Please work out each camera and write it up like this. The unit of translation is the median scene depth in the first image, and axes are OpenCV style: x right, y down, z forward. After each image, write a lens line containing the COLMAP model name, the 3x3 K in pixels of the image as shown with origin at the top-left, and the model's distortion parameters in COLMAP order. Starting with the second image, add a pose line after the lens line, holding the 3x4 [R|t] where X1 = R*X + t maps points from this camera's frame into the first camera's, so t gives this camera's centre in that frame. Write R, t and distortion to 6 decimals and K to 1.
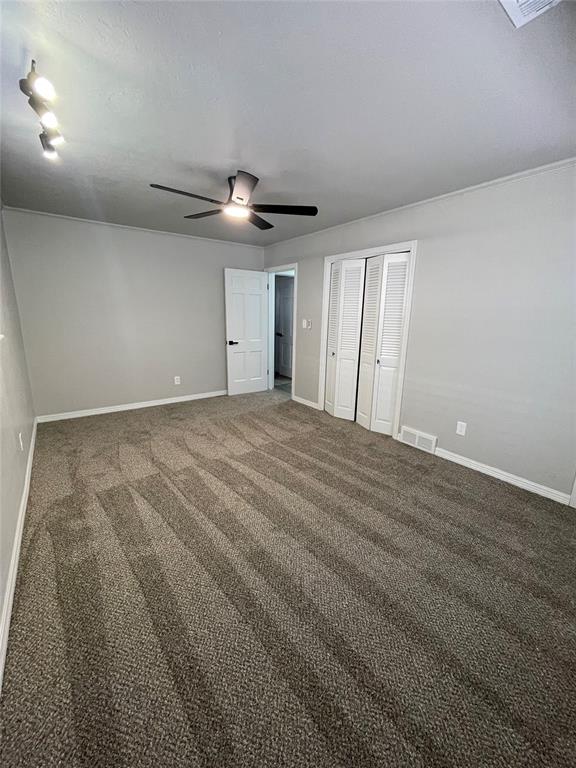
lens RADIAL K [[310.7, 0, 288.0], [0, 310.7, 384.0], [0, 0, 1]] dist [-0.000595, -0.000240]
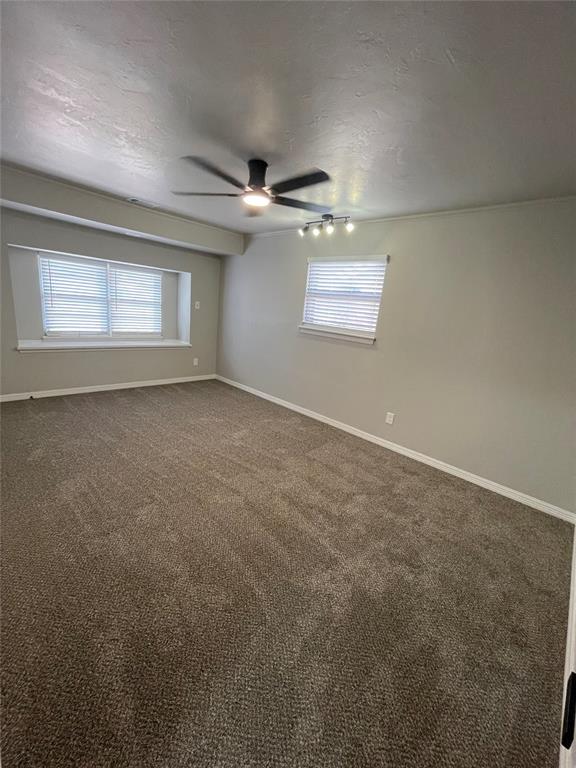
lens RADIAL K [[310.7, 0, 288.0], [0, 310.7, 384.0], [0, 0, 1]] dist [-0.000595, -0.000240]
pose [[-0.979168, -0.072410, -0.189704, -0.097921], [-0.151438, 0.882787, 0.444696, -0.391848], [0.135267, 0.464160, -0.875362, 1.625754]]
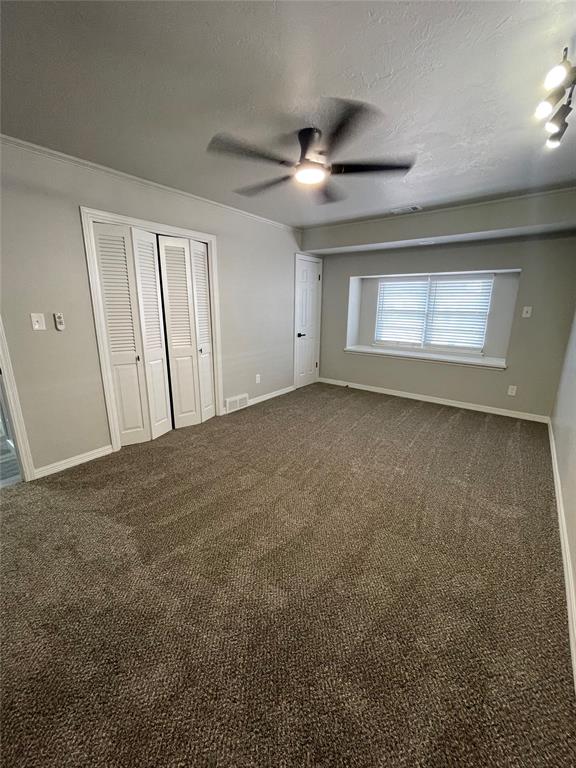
lens RADIAL K [[310.7, 0, 288.0], [0, 310.7, 384.0], [0, 0, 1]] dist [-0.000595, -0.000240]
pose [[-0.268838, -0.261774, 0.926931, -0.812813], [0.202656, 0.925444, 0.320131, -0.263434], [-0.941625, 0.273911, -0.195744, 1.078693]]
